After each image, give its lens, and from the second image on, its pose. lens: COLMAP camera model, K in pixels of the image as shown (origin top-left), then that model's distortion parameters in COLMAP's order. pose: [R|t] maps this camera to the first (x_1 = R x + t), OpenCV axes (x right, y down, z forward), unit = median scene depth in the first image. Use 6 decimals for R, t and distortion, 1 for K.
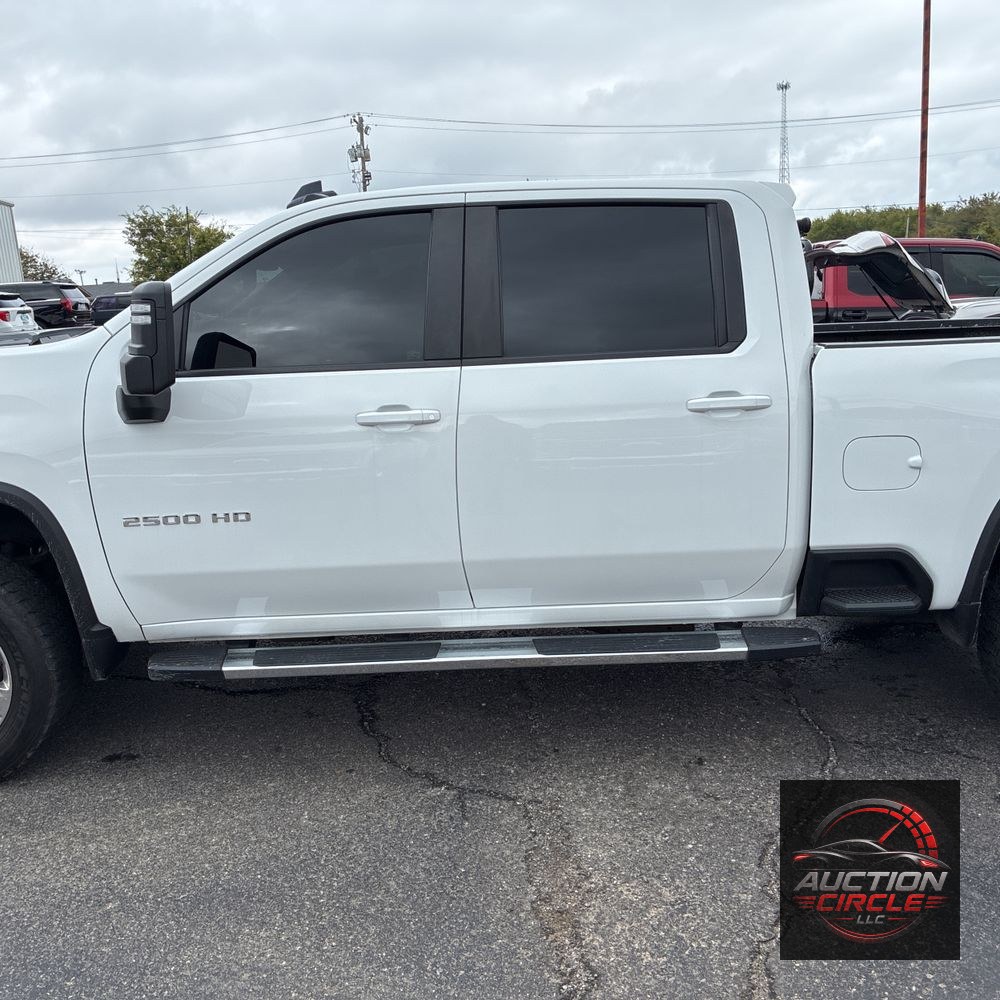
lens RADIAL K [[1015.5, 0, 495.4], [0, 1015.5, 493.5], [0, 0, 1]] dist [0.025236, 0.000000]
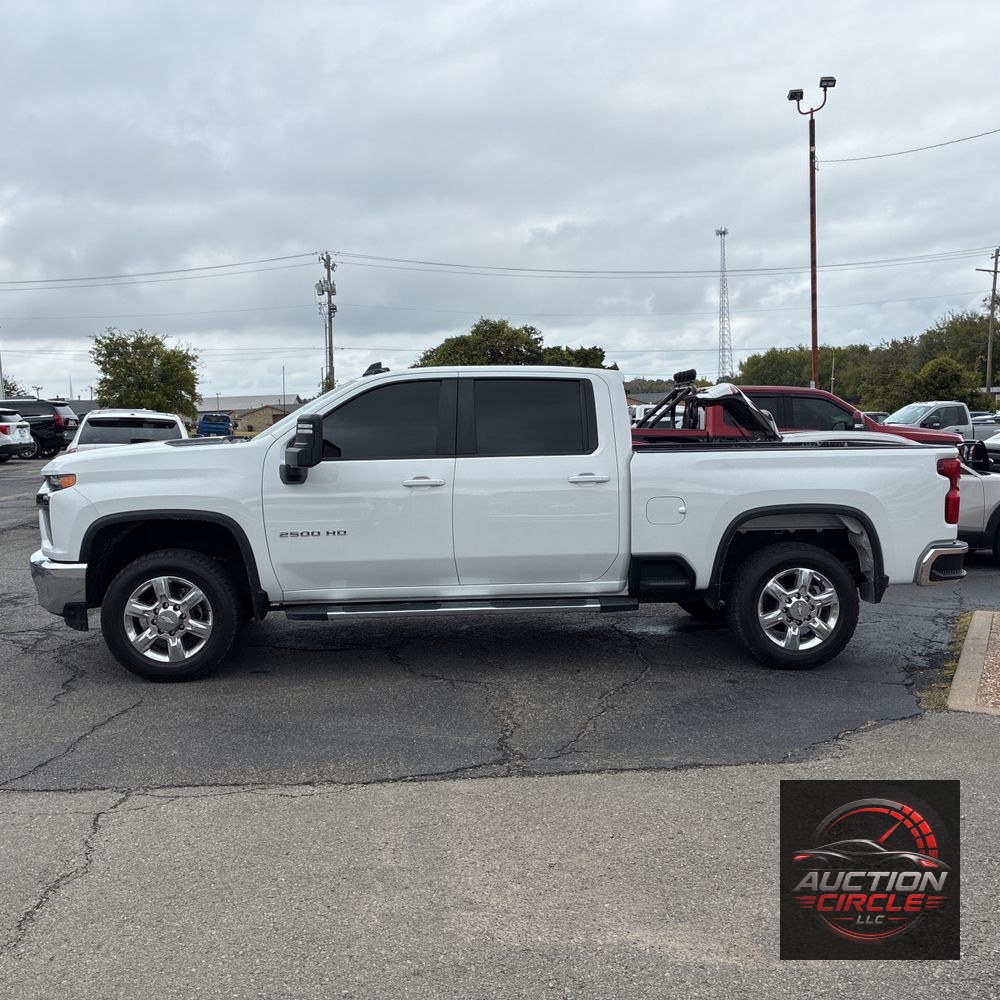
lens RADIAL K [[1015.5, 0, 509.1], [0, 1015.5, 497.8], [0, 0, 1]] dist [0.025236, 0.000000]
pose [[0.997954, 0.016447, 0.061790, -0.020702], [-0.009186, 0.993204, -0.116020, 0.073081], [-0.063278, 0.115215, 0.991323, -0.389583]]
